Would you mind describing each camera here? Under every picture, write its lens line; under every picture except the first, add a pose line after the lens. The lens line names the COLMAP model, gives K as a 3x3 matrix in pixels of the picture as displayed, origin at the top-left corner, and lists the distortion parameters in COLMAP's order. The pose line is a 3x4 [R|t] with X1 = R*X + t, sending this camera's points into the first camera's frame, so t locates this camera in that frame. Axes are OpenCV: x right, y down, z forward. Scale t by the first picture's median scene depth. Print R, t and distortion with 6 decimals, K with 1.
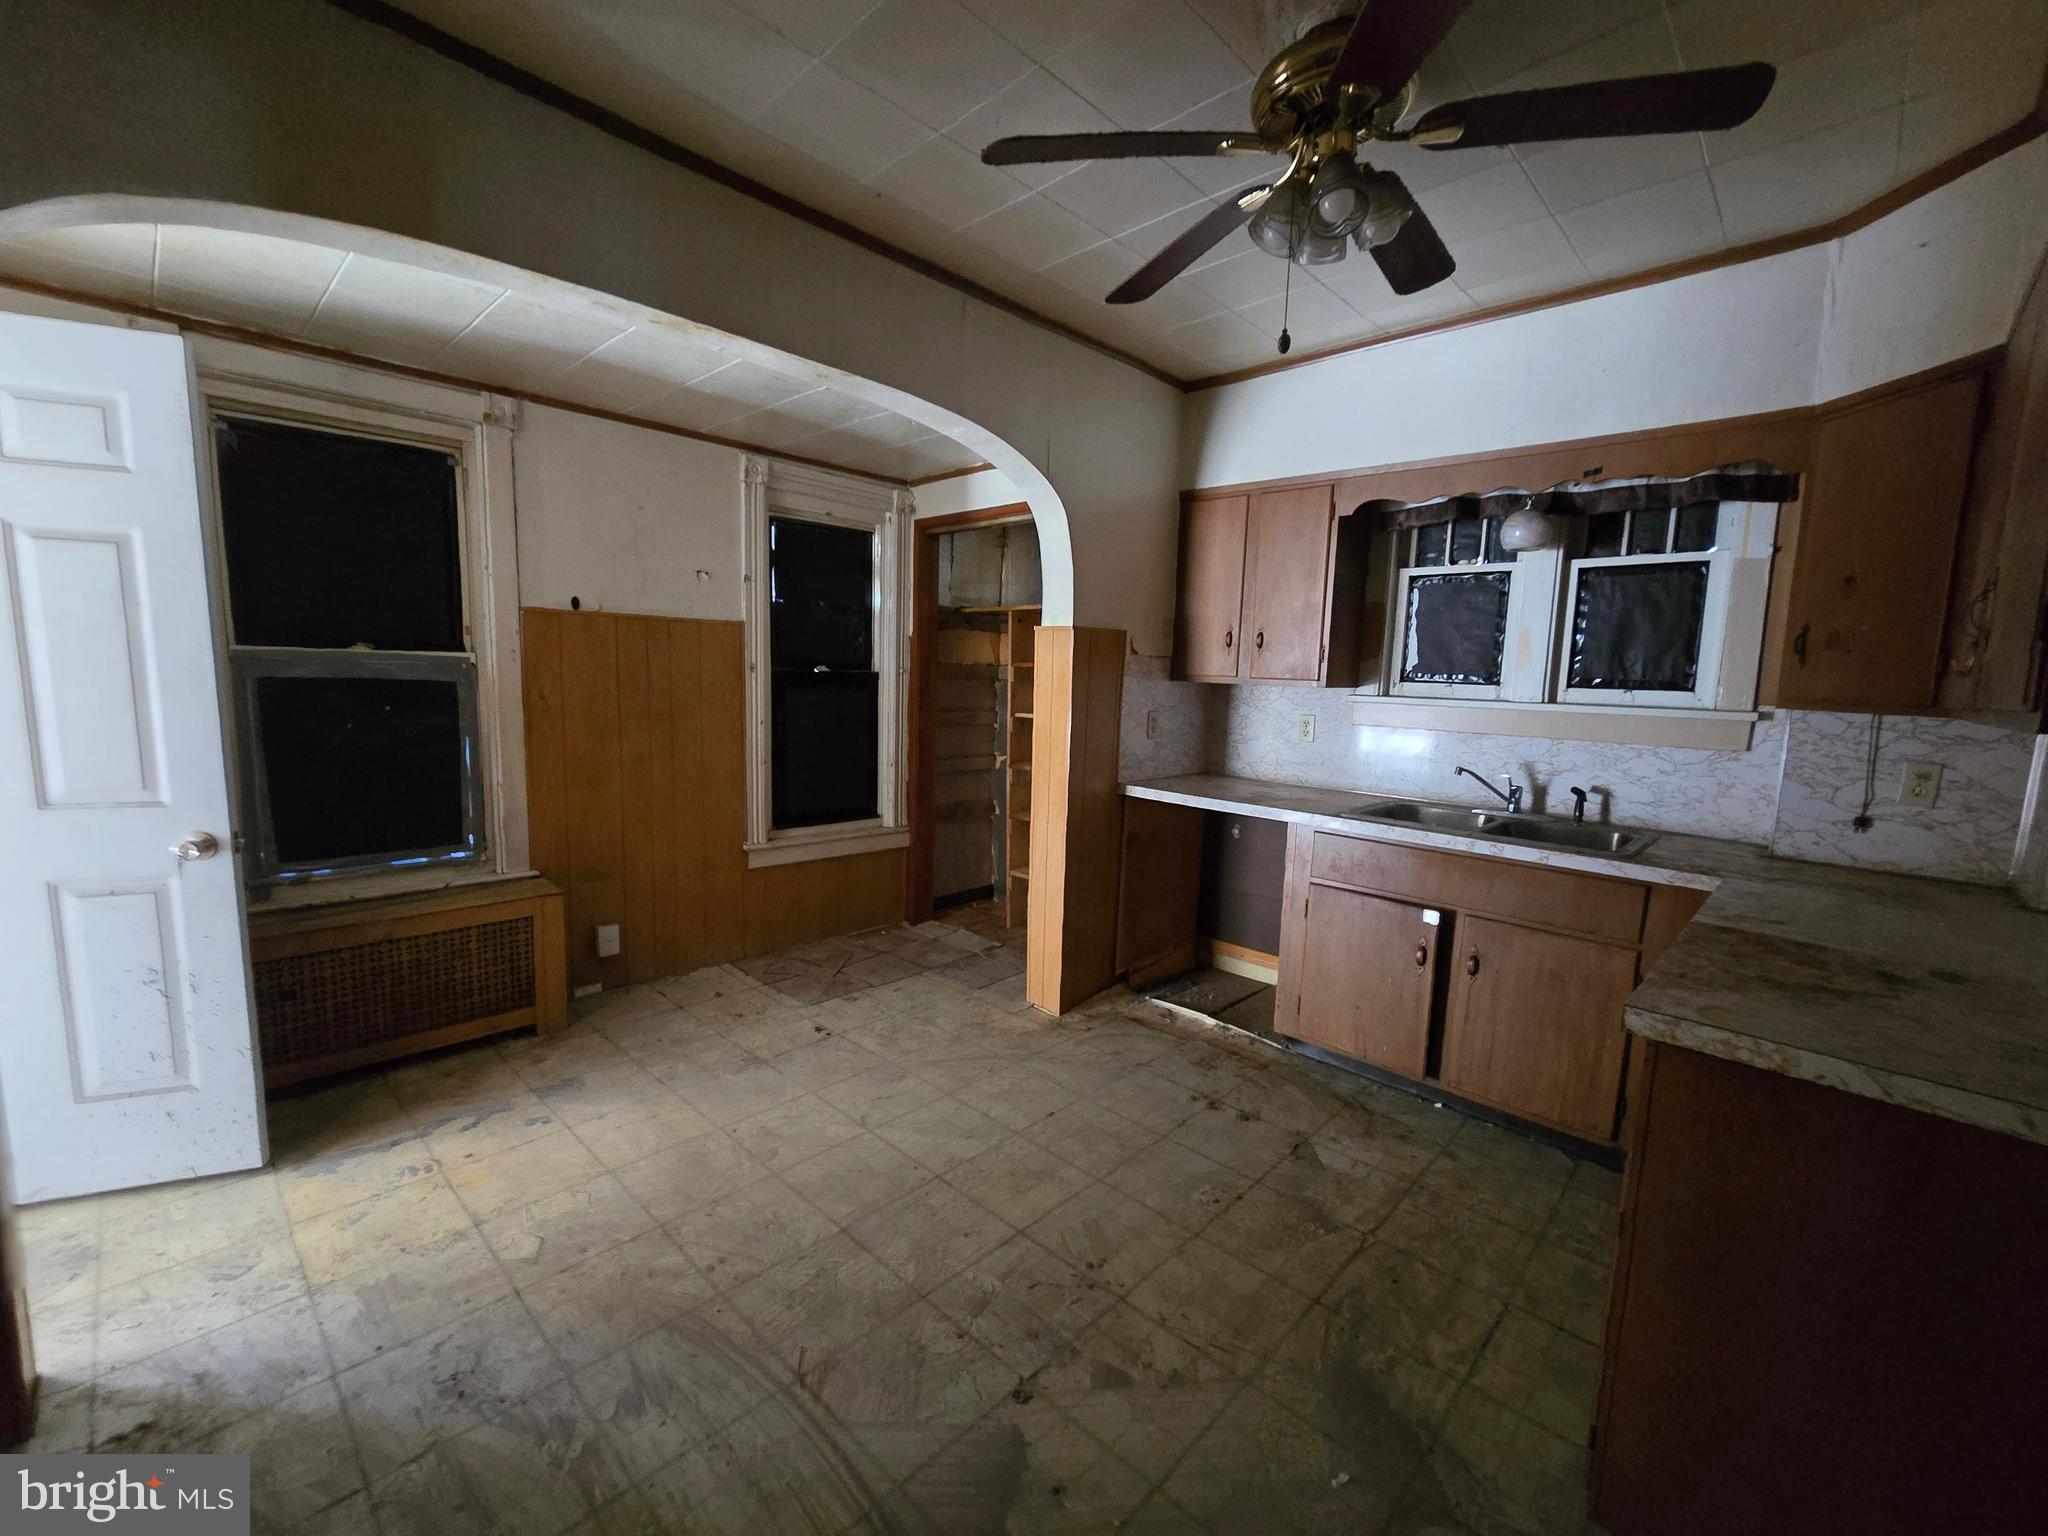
lens RADIAL K [[838.8, 0, 1026.4], [0, 838.8, 772.7], [0, 0, 1]] dist [-0.000553, -0.000344]
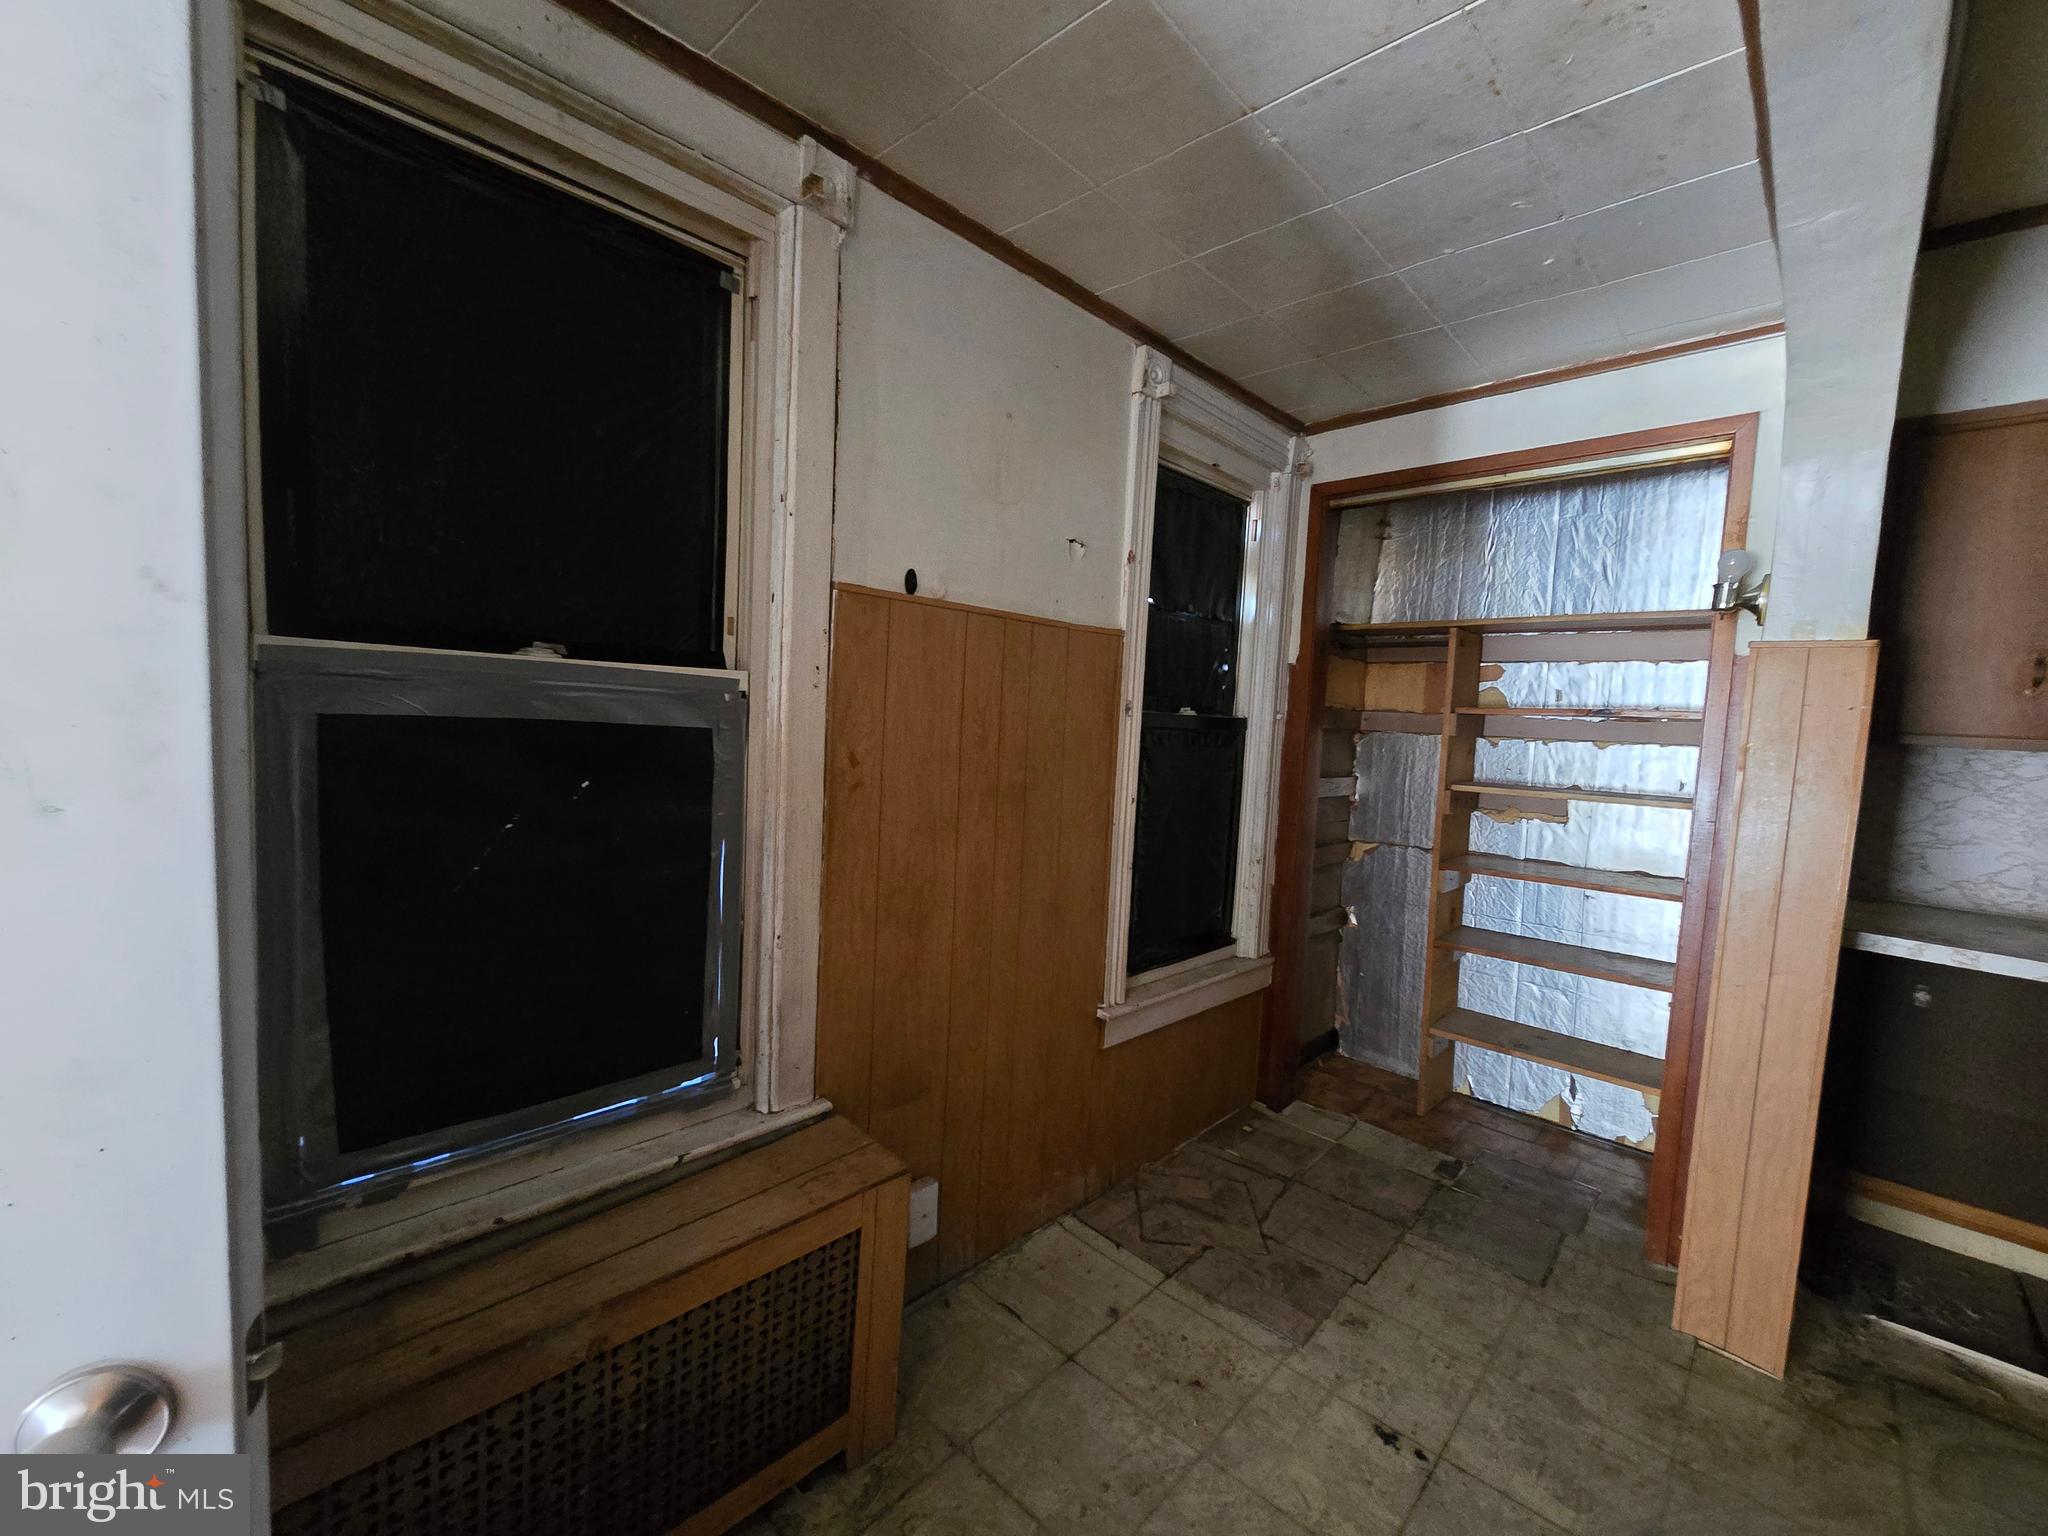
lens RADIAL K [[838.8, 0, 1021.0], [0, 838.8, 774.1], [0, 0, 1]] dist [-0.000553, -0.000344]
pose [[0.999855, 0.016993, -0.000956, -0.435517], [-0.017019, 0.998694, -0.048163, -0.053981], [0.000137, 0.048173, 0.998839, 0.449488]]
